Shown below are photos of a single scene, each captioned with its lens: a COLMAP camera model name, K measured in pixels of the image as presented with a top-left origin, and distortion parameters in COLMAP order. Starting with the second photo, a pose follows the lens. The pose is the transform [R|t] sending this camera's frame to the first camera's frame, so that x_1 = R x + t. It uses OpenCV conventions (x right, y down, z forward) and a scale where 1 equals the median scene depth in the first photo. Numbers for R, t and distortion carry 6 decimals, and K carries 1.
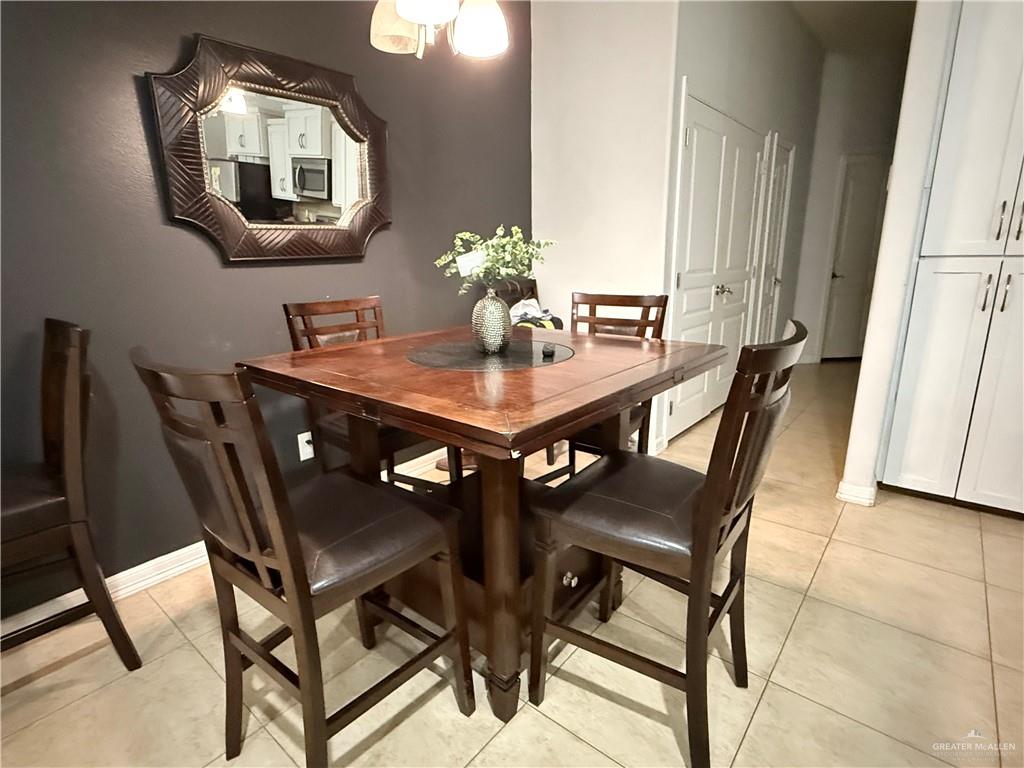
lens RADIAL K [[521.9, 0, 508.6], [0, 521.9, 383.4], [0, 0, 1]] dist [-0.000648, -0.000026]
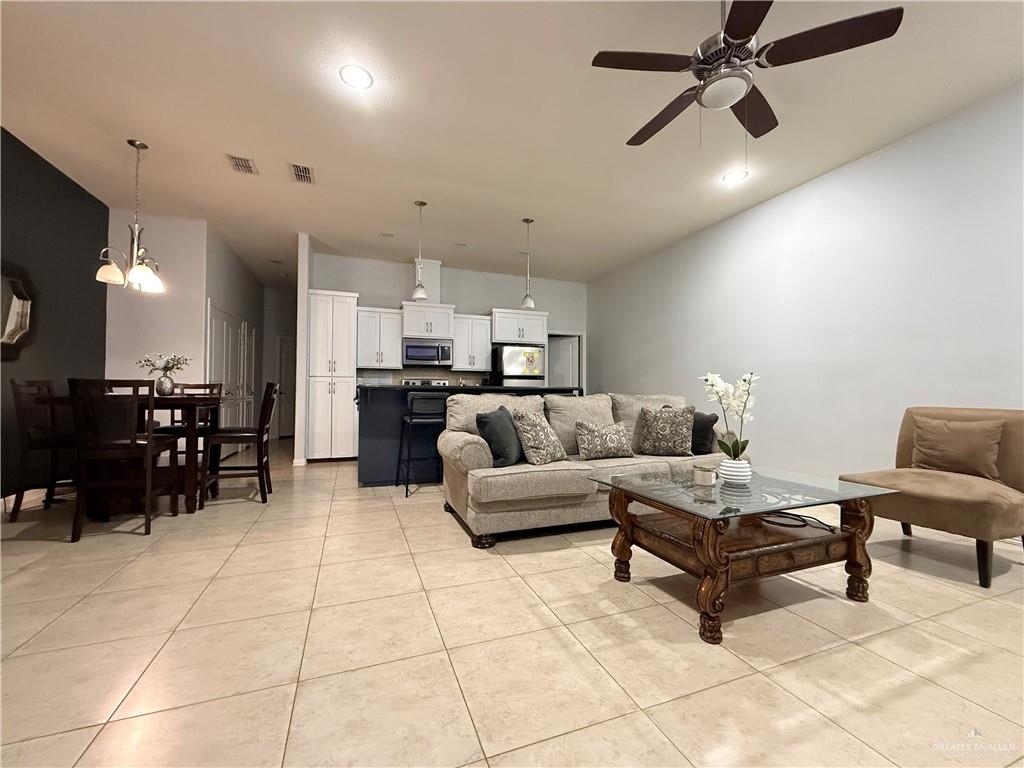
lens RADIAL K [[413.6, 0, 505.7], [0, 413.6, 386.6], [0, 0, 1]] dist [0.003480, -0.000474]
pose [[0.497486, 0.033853, 0.866811, -0.915166], [0.194366, 0.969483, -0.149414, 0.504441], [-0.845417, 0.242810, 0.475724, -1.383434]]
